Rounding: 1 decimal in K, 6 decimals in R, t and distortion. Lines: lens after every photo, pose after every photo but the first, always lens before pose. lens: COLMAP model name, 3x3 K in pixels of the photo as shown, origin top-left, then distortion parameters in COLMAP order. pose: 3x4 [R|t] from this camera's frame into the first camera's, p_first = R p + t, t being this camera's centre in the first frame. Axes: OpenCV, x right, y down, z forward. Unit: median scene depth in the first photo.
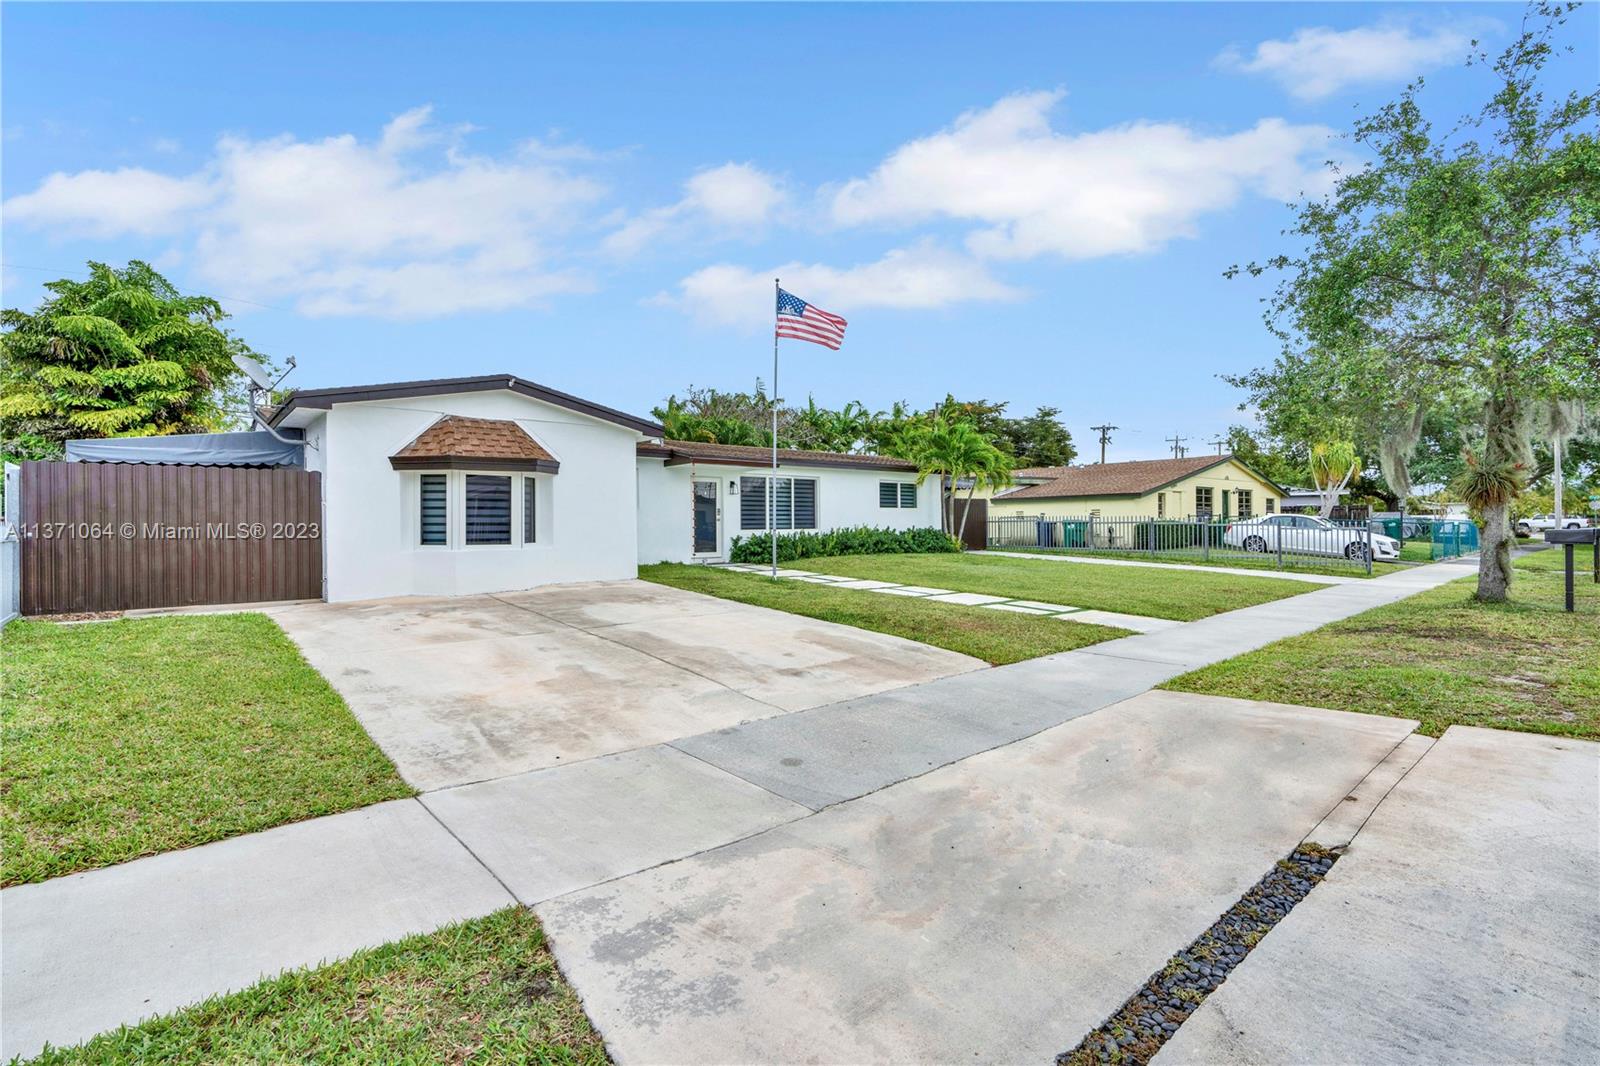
lens RADIAL K [[734.8, 0, 805.9], [0, 734.8, 527.9], [0, 0, 1]] dist [-0.001091, 0.000316]
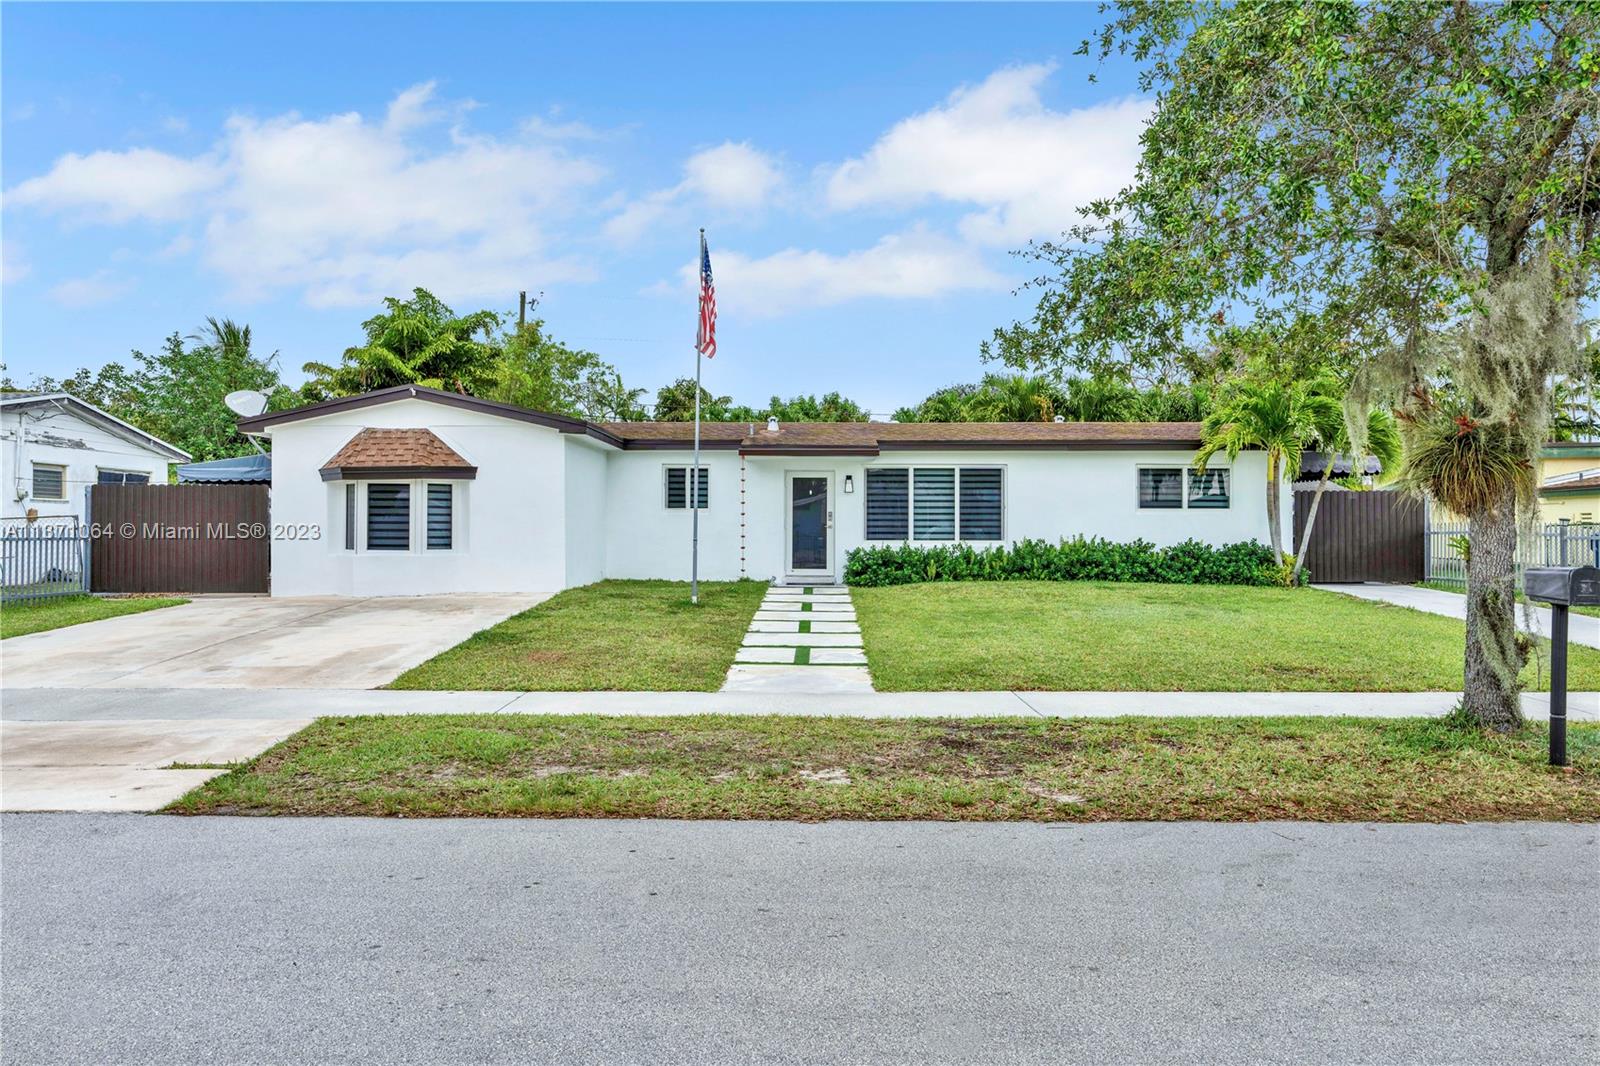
lens RADIAL K [[1120.1, 0, 801.6], [0, 1120.1, 487.0], [0, 0, 1]] dist [0.090502, 0.001277]
pose [[0.748833, -0.018802, -0.662491, 0.621744], [-0.010791, 0.999119, -0.040553, -0.004568], [0.662670, 0.037516, 0.747971, 0.109663]]
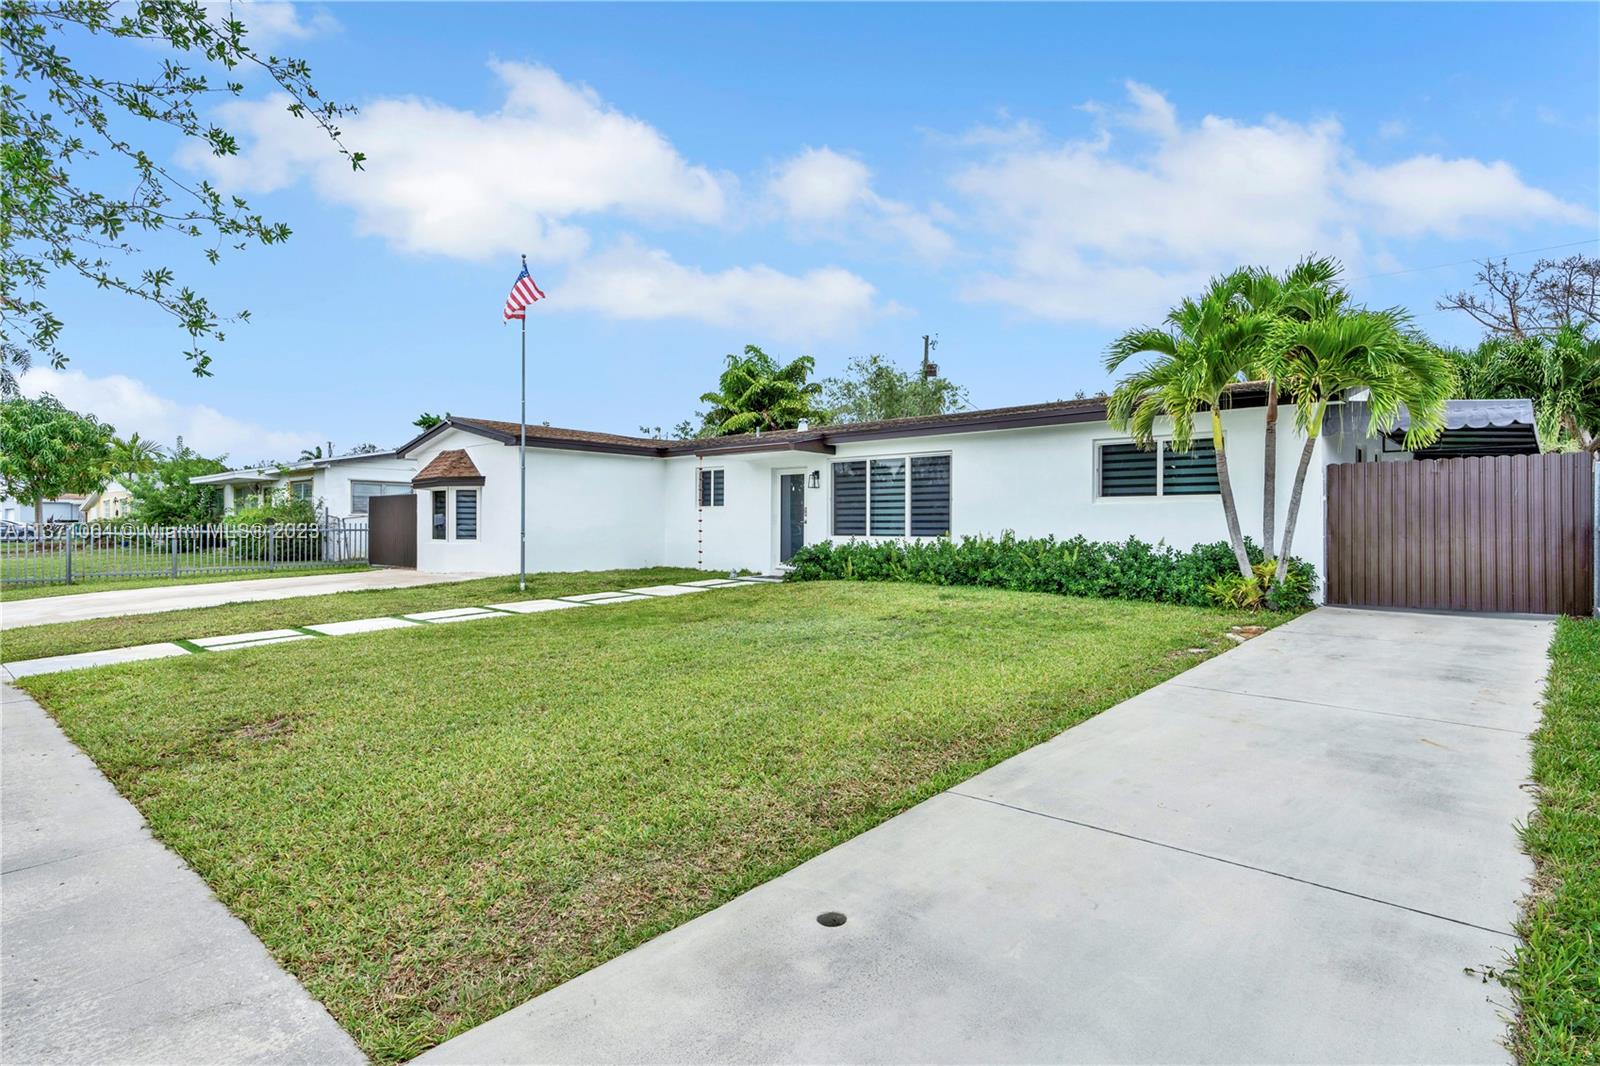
lens RADIAL K [[841.8, 0, 797.5], [0, 841.8, 523.3], [0, 0, 1]] dist [-0.002564, -0.000706]
pose [[0.130100, 0.001592, -0.991500, 0.751328], [-0.011284, 0.999936, 0.000125, -0.009499], [0.991437, 0.011172, 0.130110, 0.865924]]
